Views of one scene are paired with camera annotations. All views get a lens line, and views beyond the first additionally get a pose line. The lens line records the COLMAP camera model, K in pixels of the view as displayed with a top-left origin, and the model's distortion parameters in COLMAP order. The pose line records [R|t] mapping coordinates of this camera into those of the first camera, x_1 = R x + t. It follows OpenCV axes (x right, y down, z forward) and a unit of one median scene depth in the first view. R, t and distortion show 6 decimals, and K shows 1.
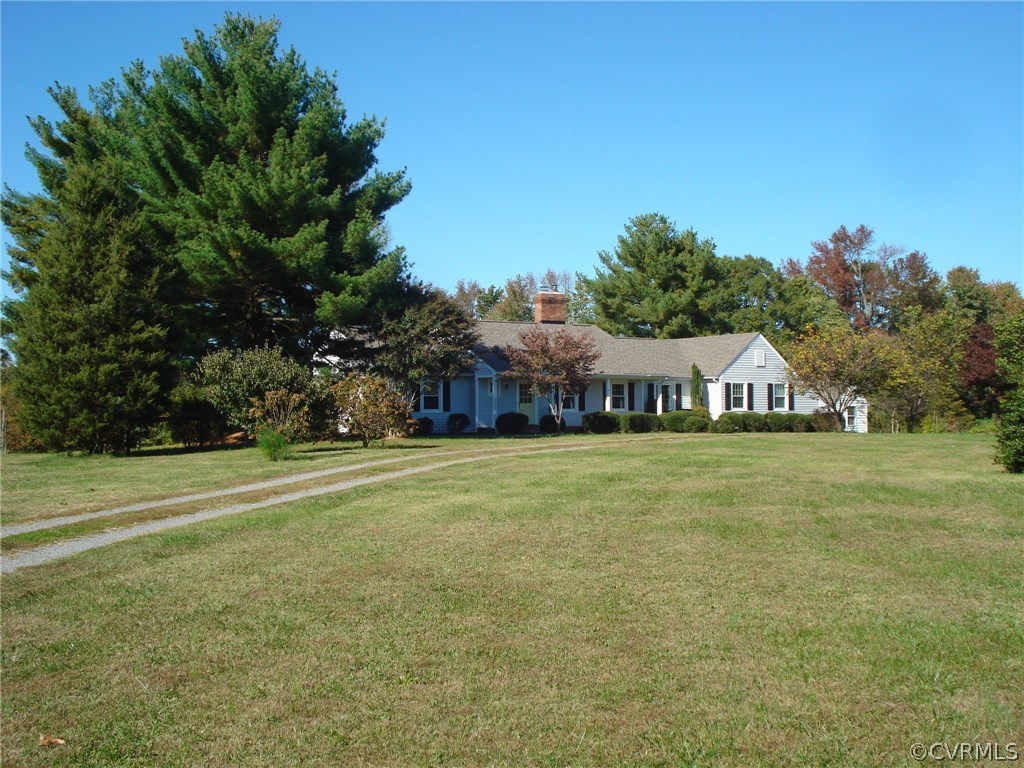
lens RADIAL K [[1122.6, 0, 512.0], [0, 1122.6, 384.0], [0, 0, 1]] dist [-0.085388, -0.008010]
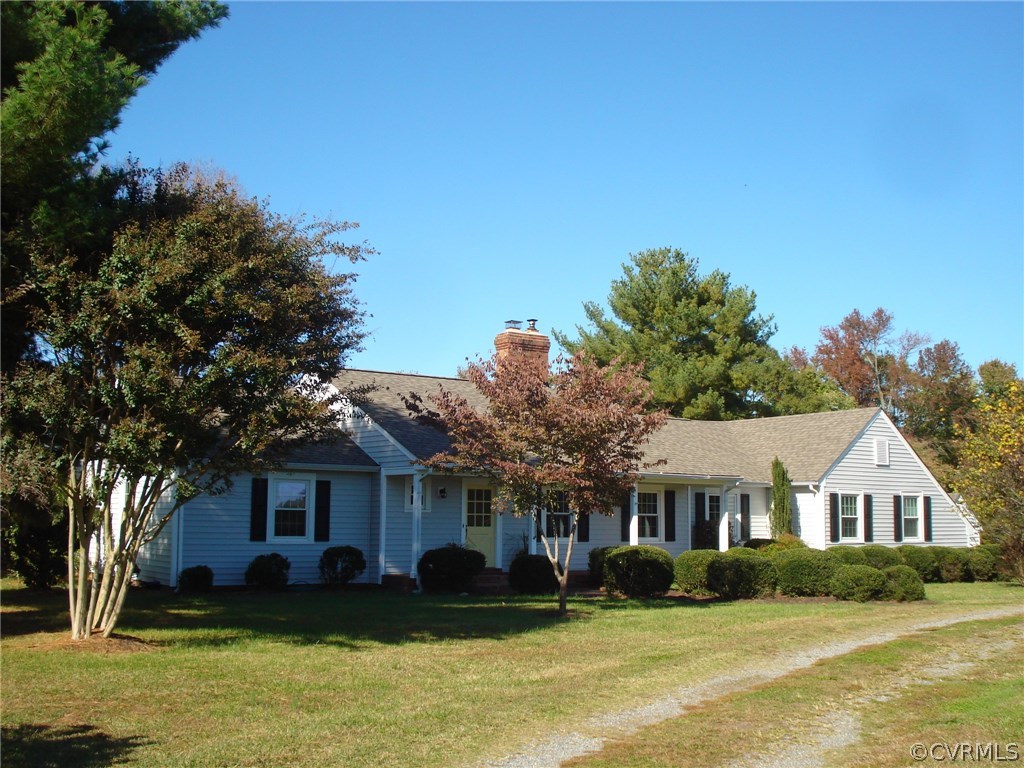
lens RADIAL K [[1122.6, 0, 512.0], [0, 1122.6, 384.0], [0, 0, 1]] dist [-0.085388, -0.008010]
pose [[0.998673, 0.021107, 0.046974, 0.001388], [-0.016343, 0.994895, -0.099585, 0.002656], [-0.048836, 0.098685, 0.993920, 0.423965]]
